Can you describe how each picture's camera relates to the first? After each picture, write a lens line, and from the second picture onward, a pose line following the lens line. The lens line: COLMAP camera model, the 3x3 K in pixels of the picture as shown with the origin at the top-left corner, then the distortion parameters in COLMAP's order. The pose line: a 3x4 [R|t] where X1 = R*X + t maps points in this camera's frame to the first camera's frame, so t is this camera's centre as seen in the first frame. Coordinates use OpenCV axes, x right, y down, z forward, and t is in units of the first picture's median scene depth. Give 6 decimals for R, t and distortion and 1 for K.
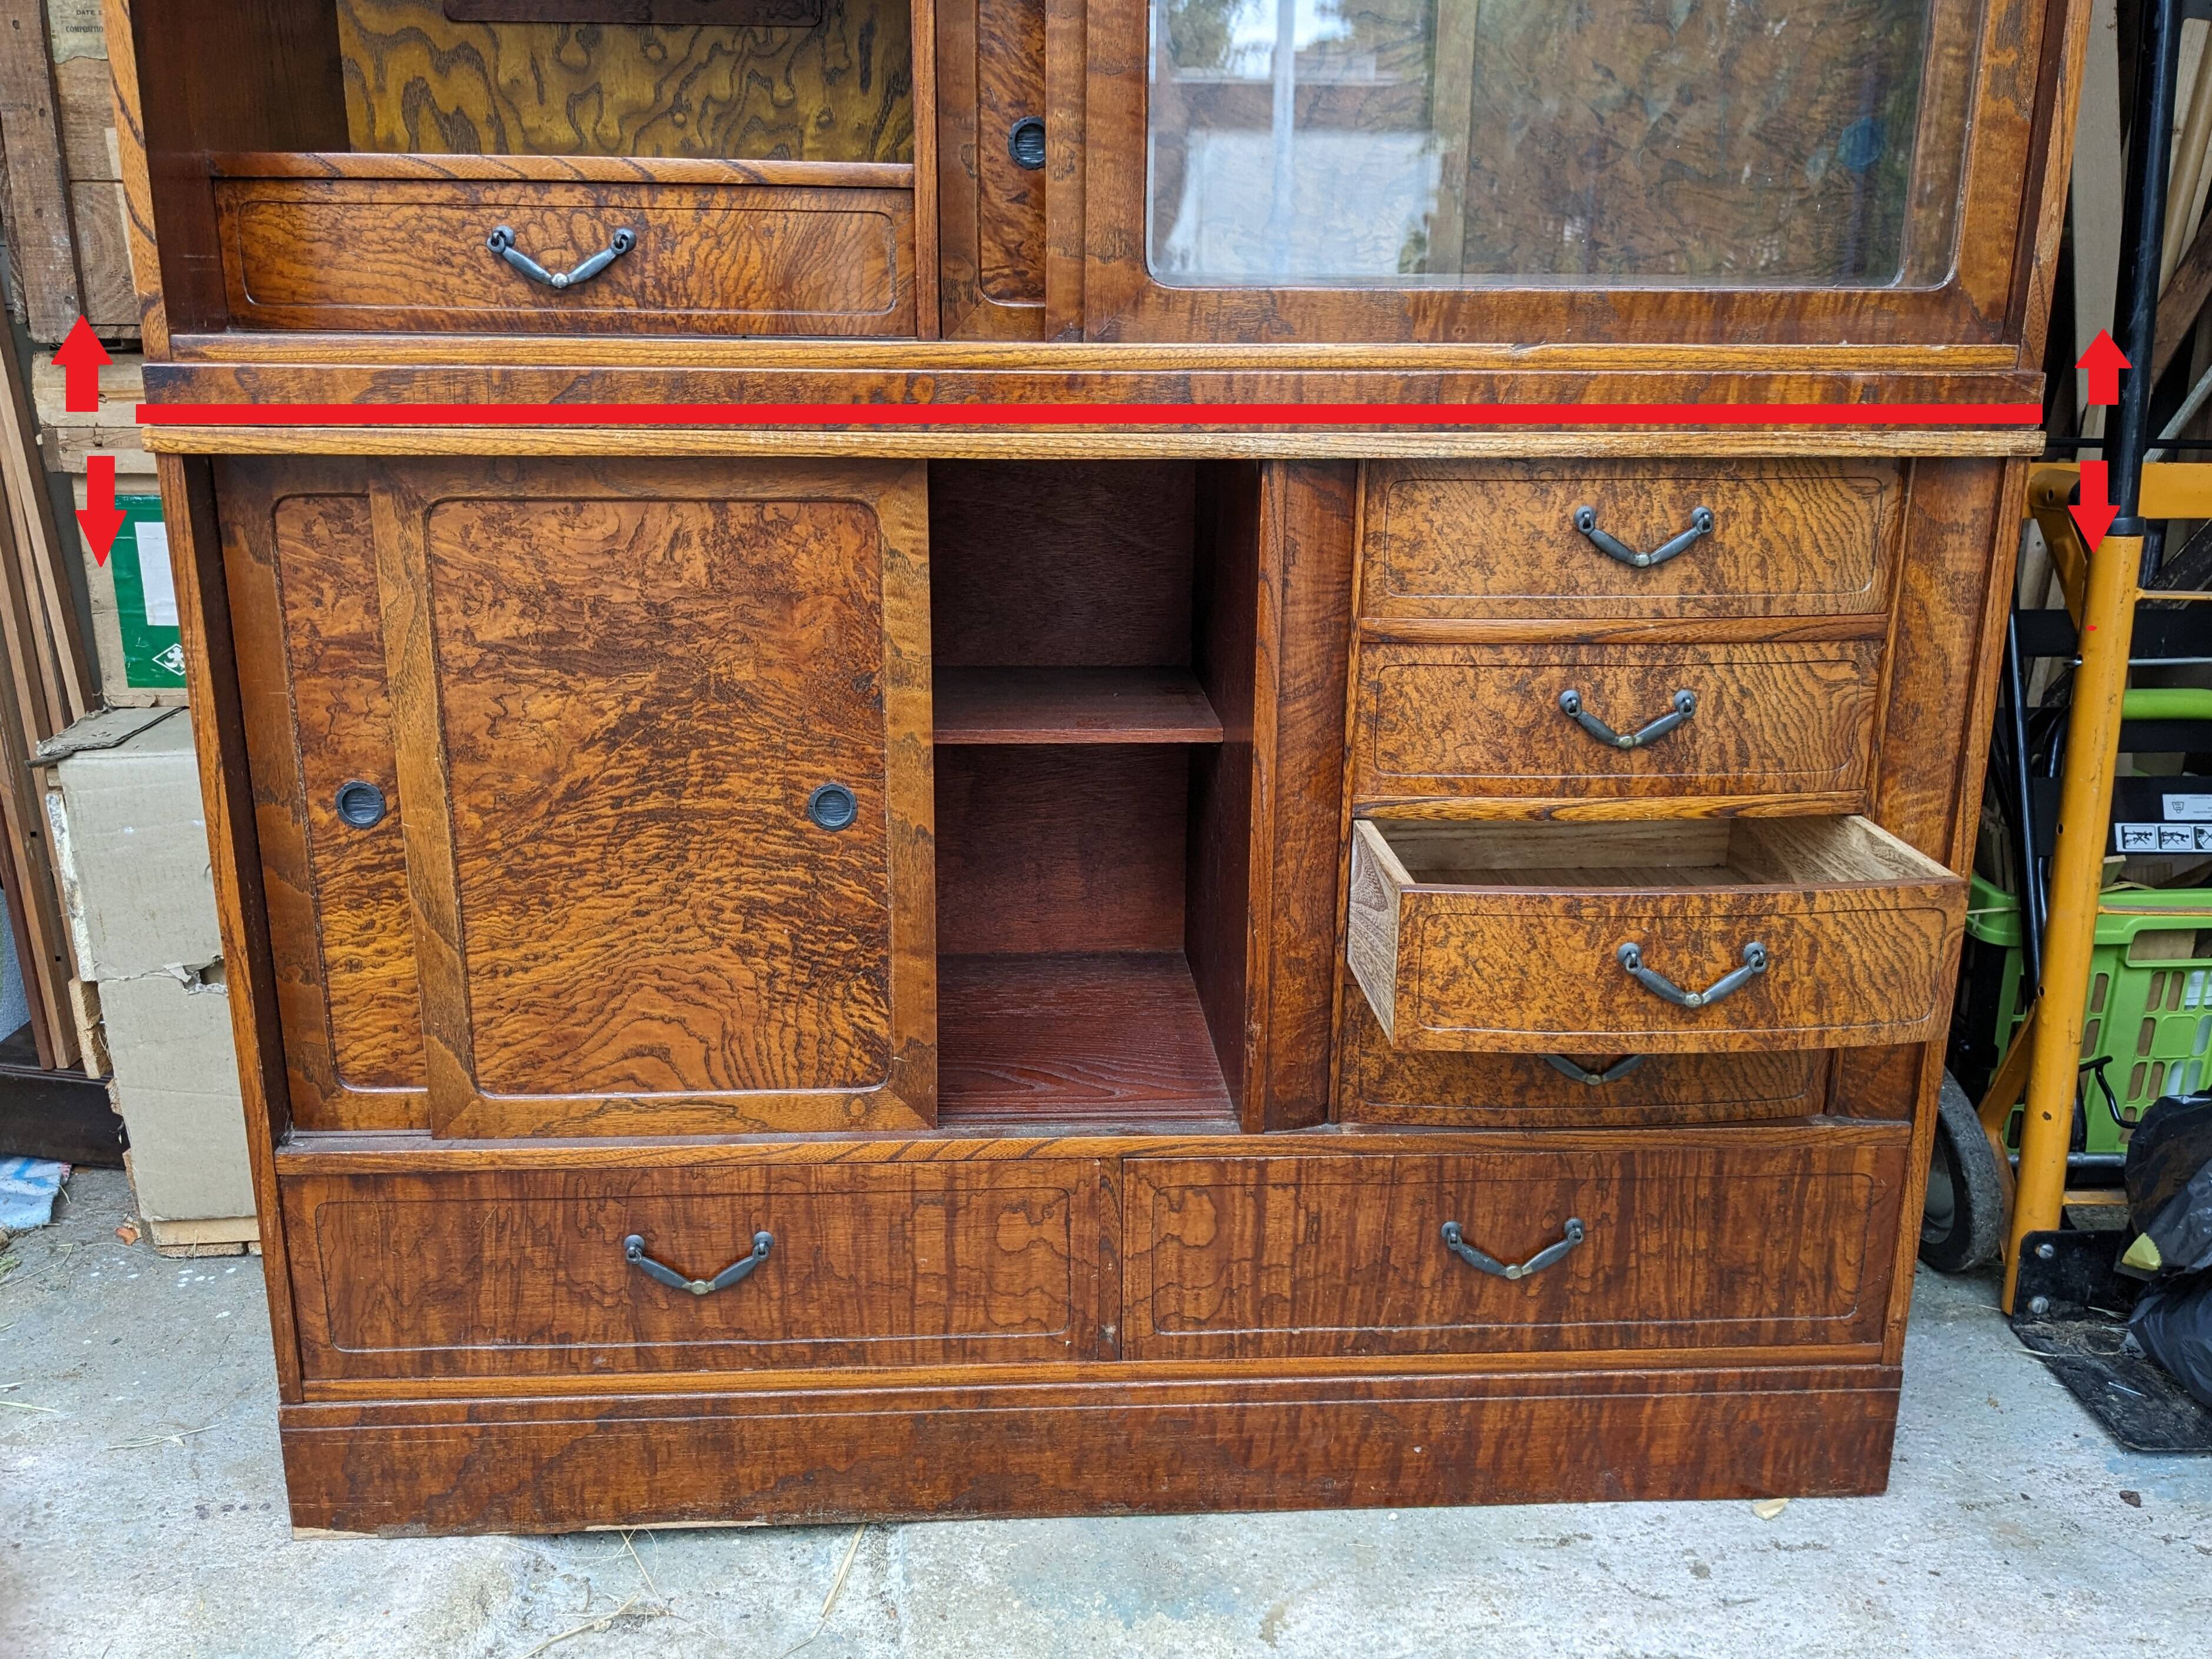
lens RADIAL K [[1852.6, 0, 1084.0], [0, 1852.6, 825.2], [0, 0, 1]] dist [0.041262, -0.069884]
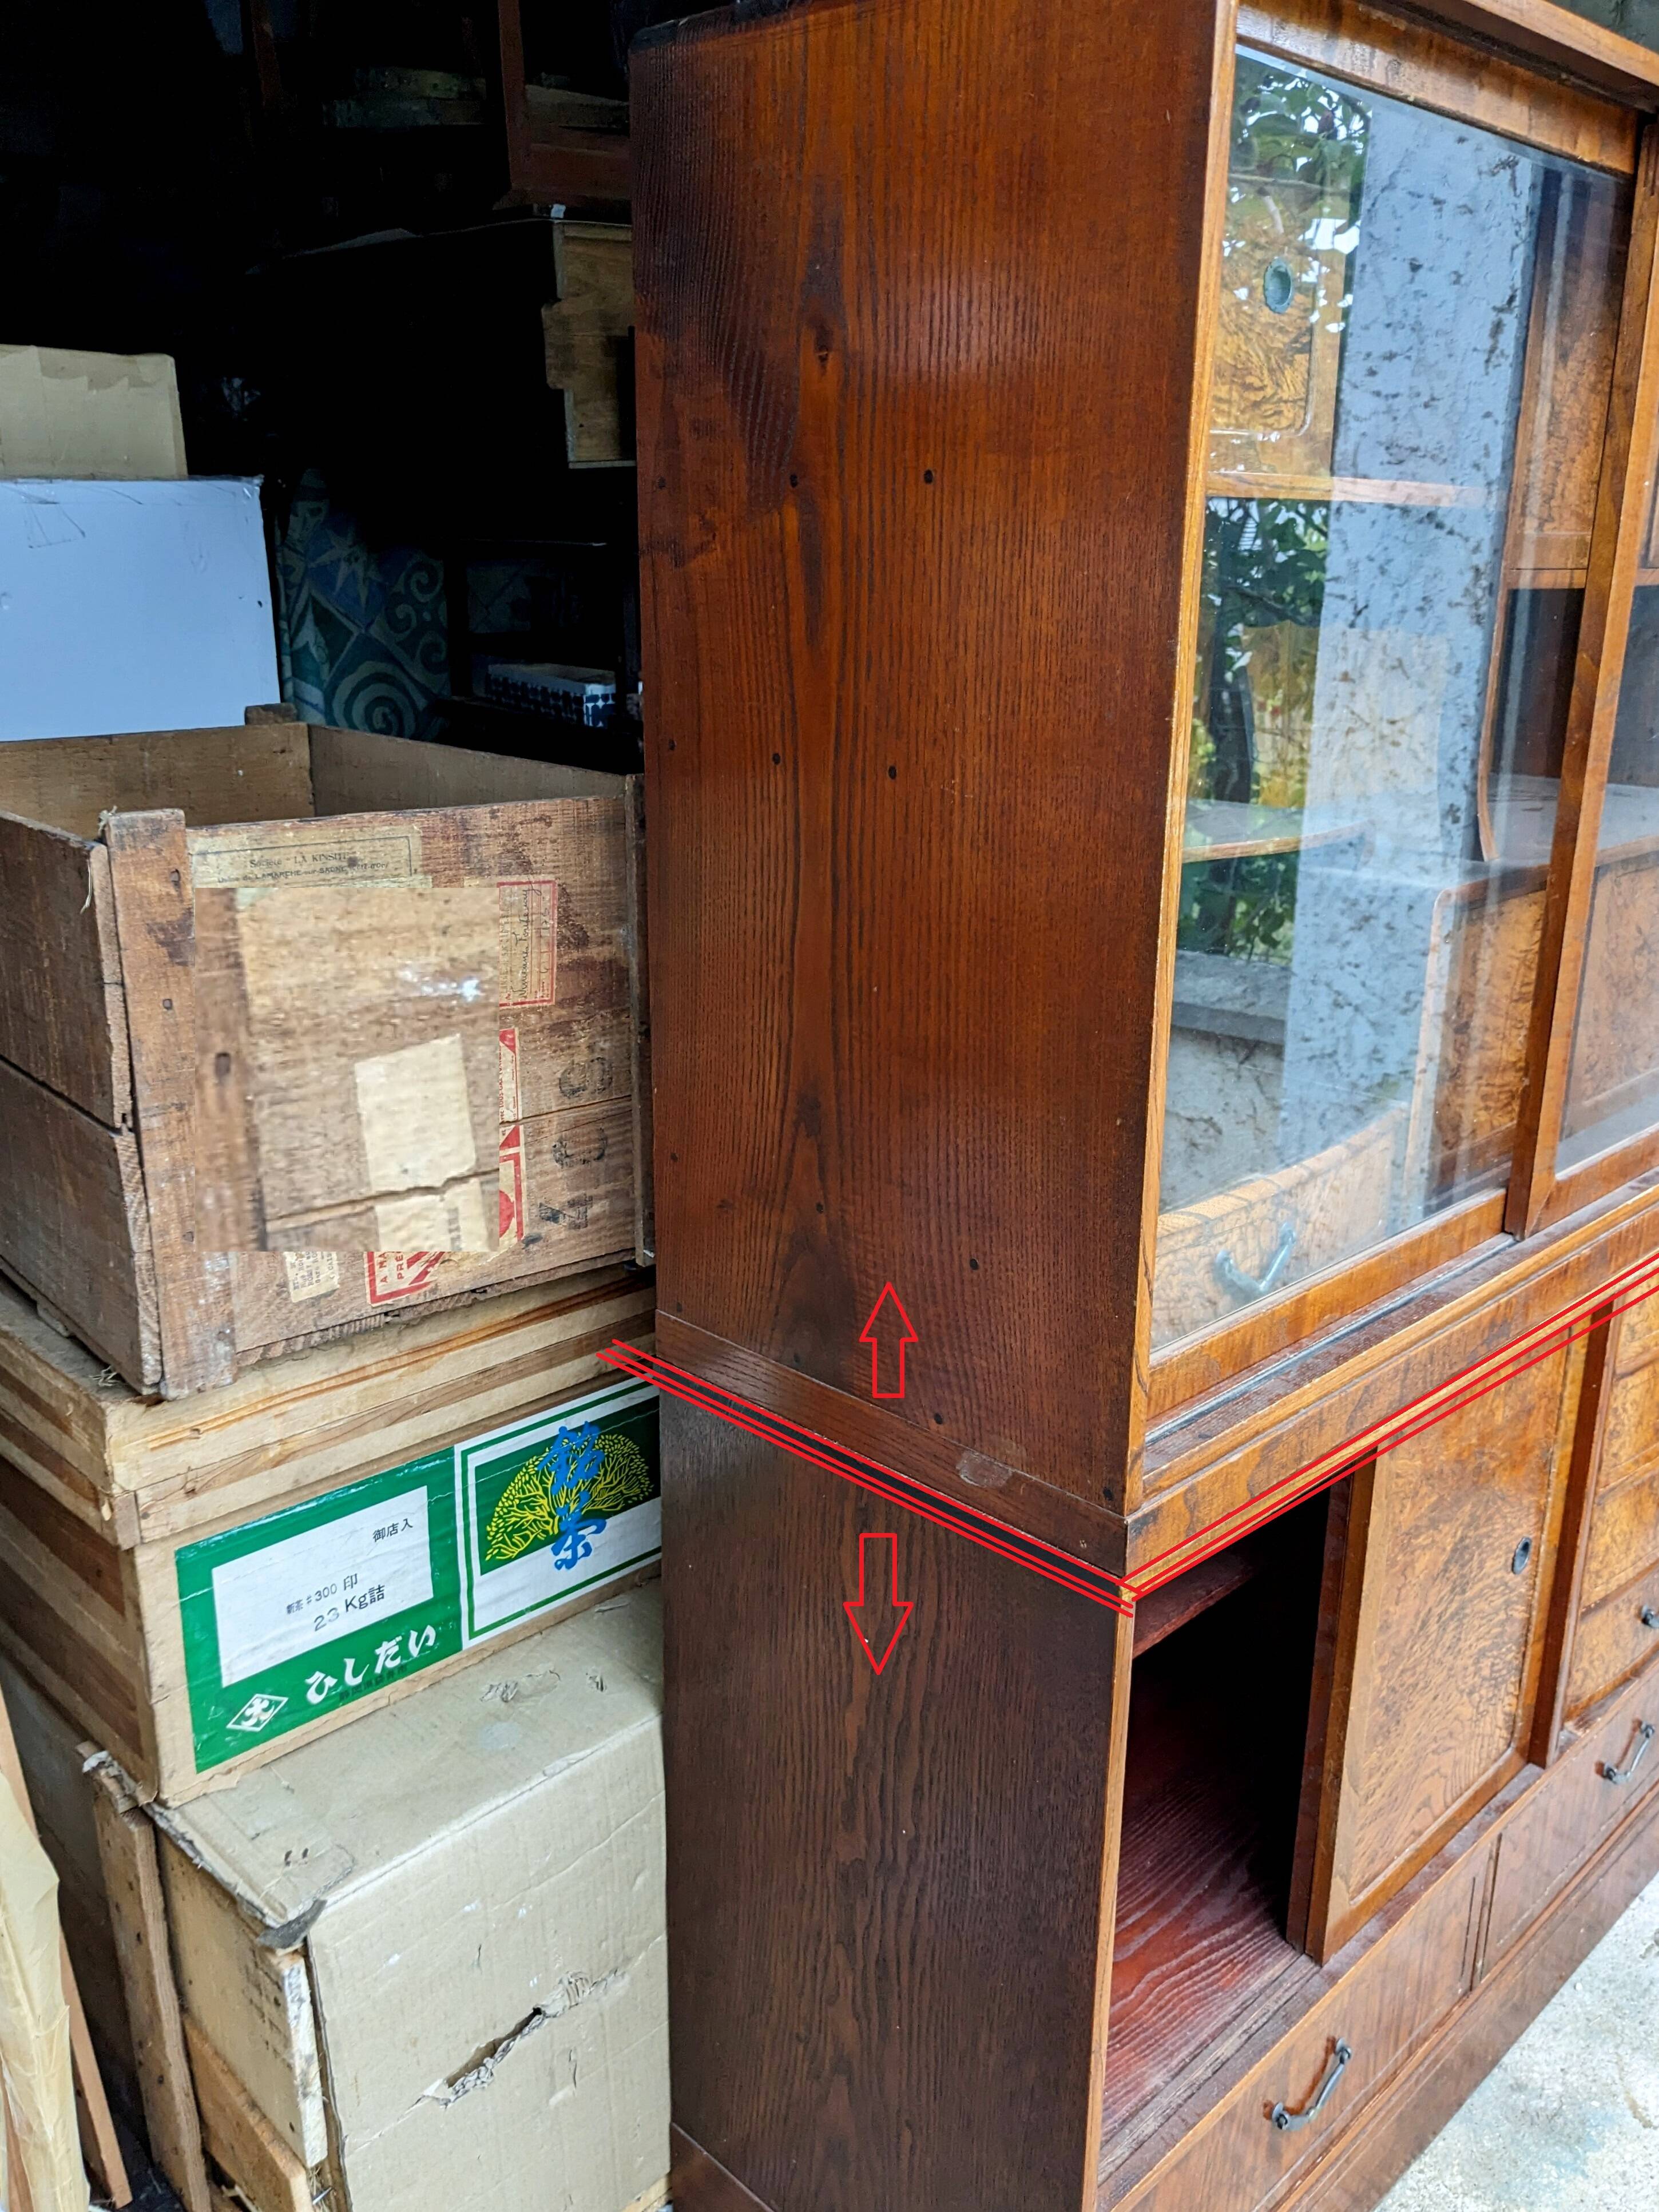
lens RADIAL K [[1909.3, 0, 819.7], [0, 1909.3, 1100.6], [0, 0, 1]] dist [-0.010179, -0.013301]
pose [[0.749282, -0.201397, 0.630885, -1.019777], [0.184864, 0.978376, 0.092768, -0.493144], [-0.635926, 0.047119, 0.770310, 0.317743]]
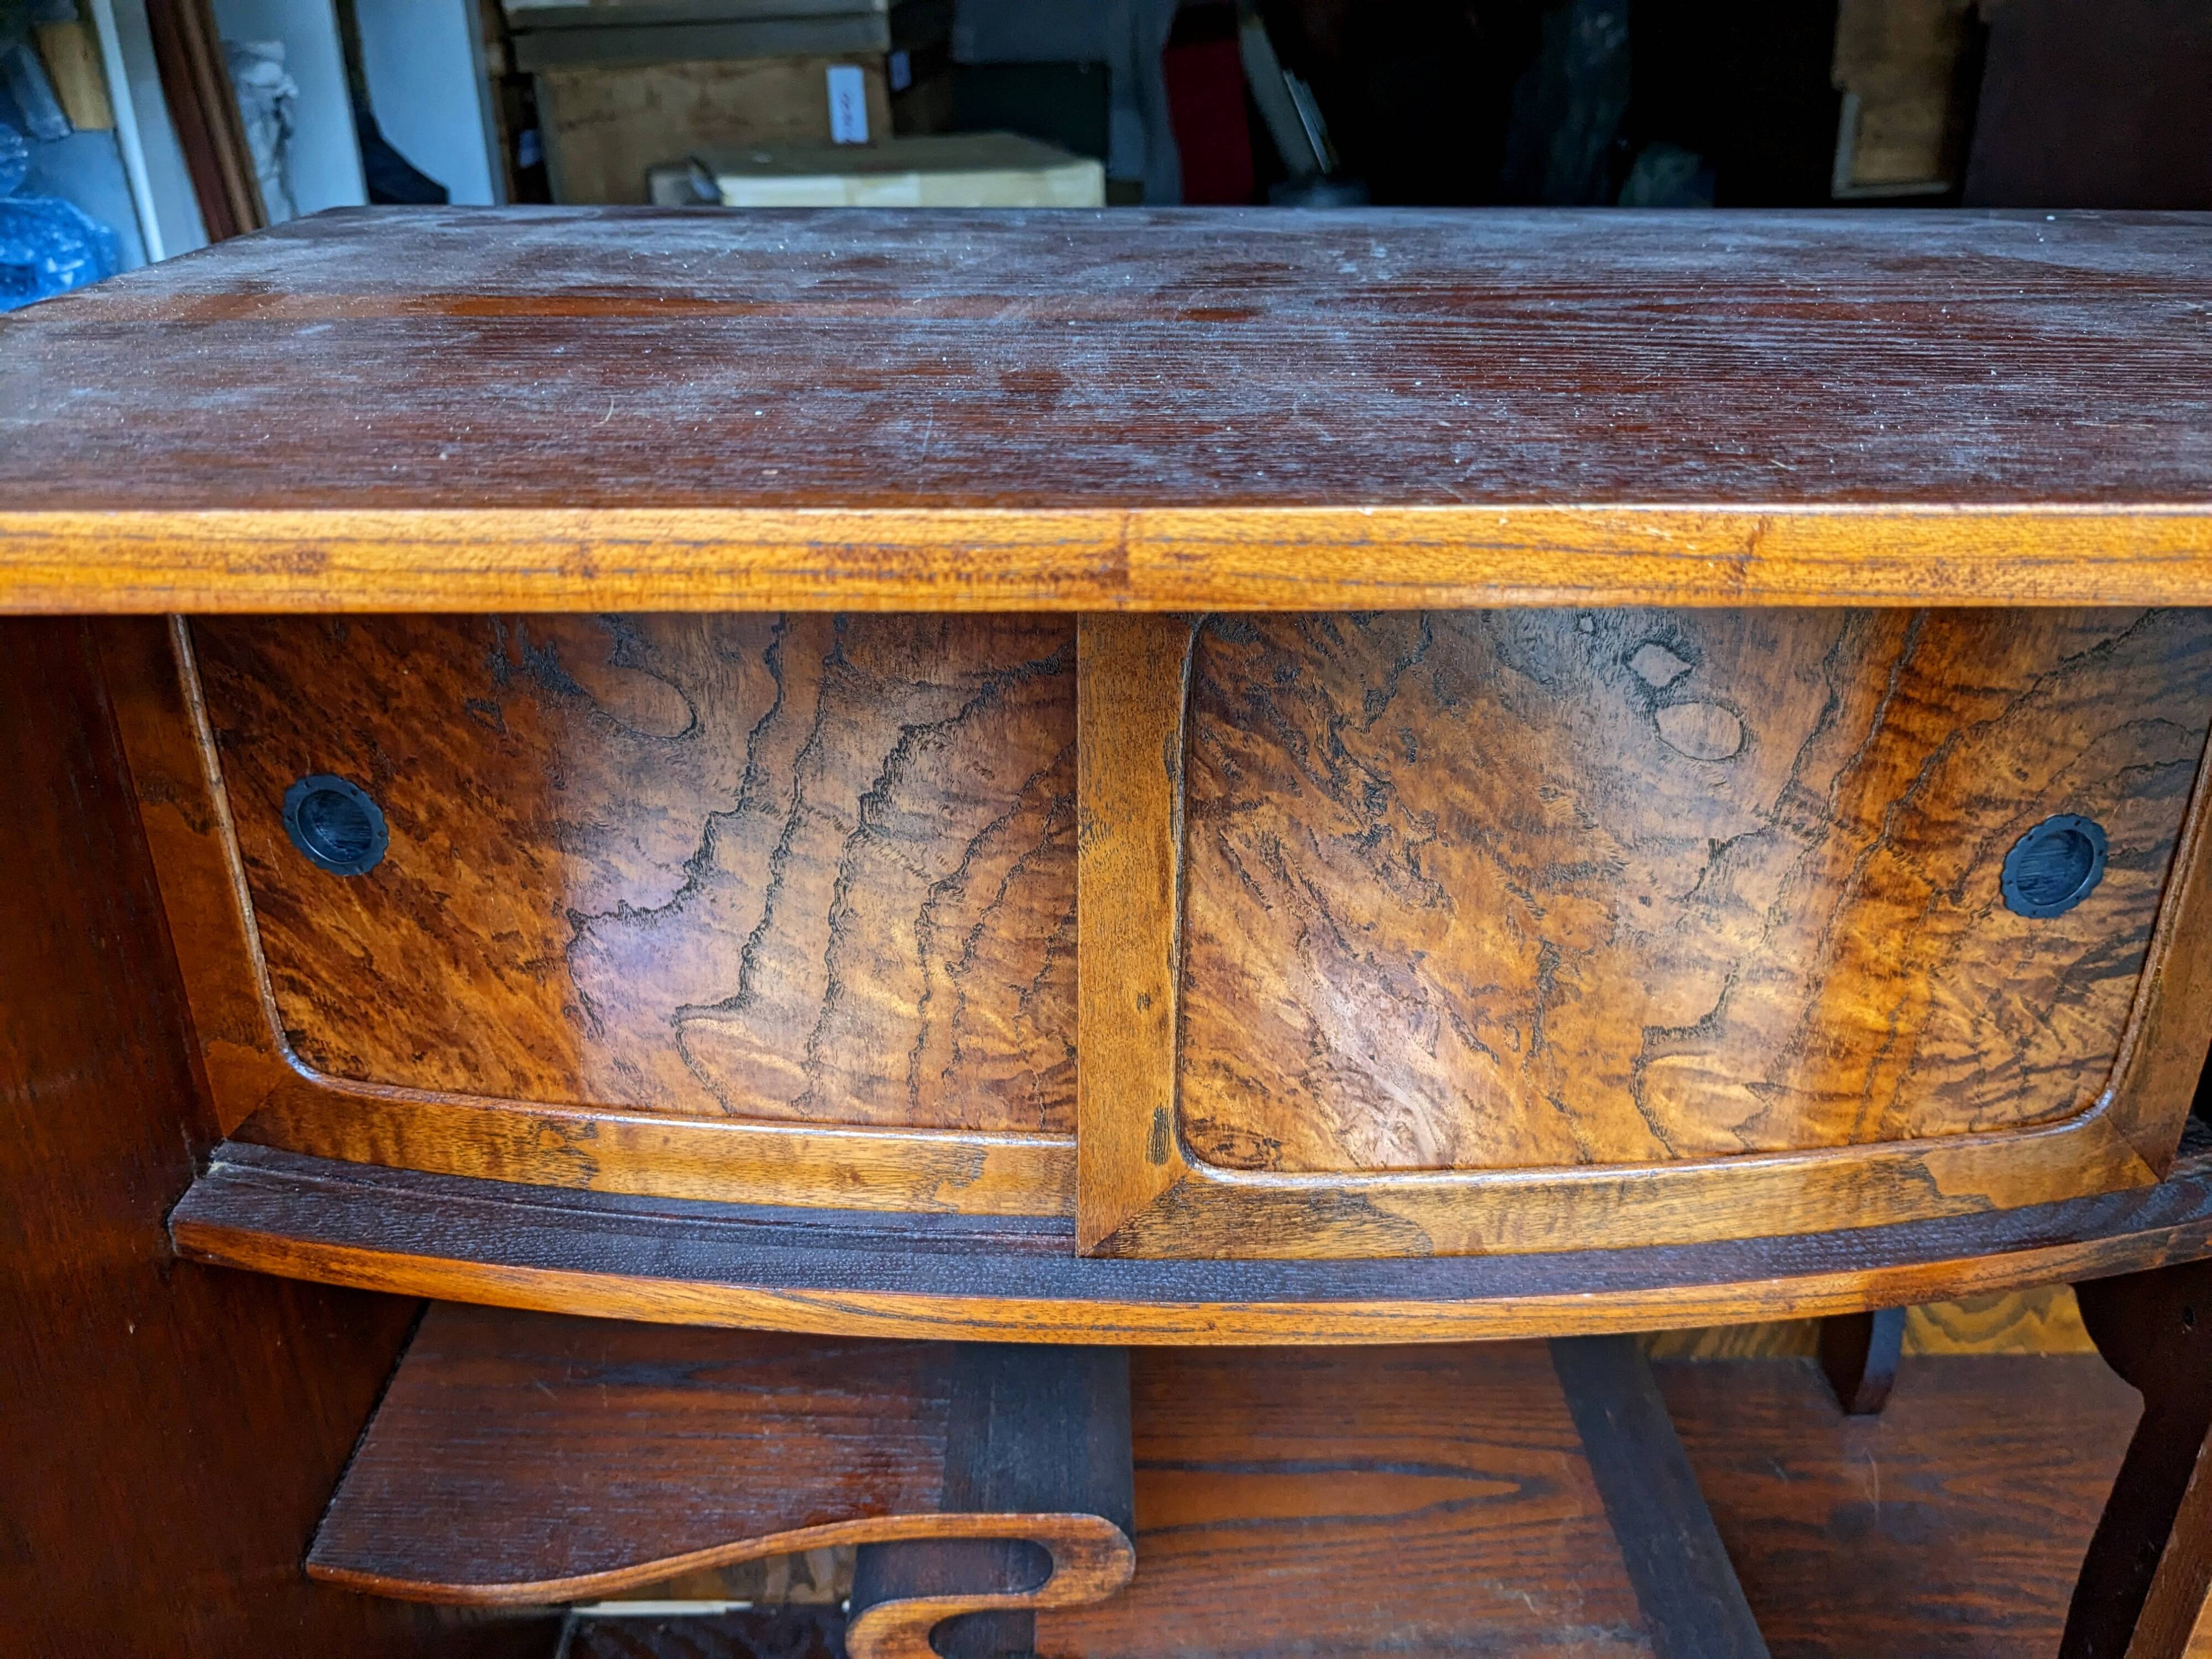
lens RADIAL K [[1743.0, 0, 1103.4], [0, 1743.0, 842.4], [0, 0, 1]] dist [0.039376, -0.076185]
pose [[0.999499, 0.009255, -0.030260, -0.214642], [-0.004376, 0.987513, 0.157474, -0.888220], [0.031339, -0.157263, 0.987059, 0.564566]]
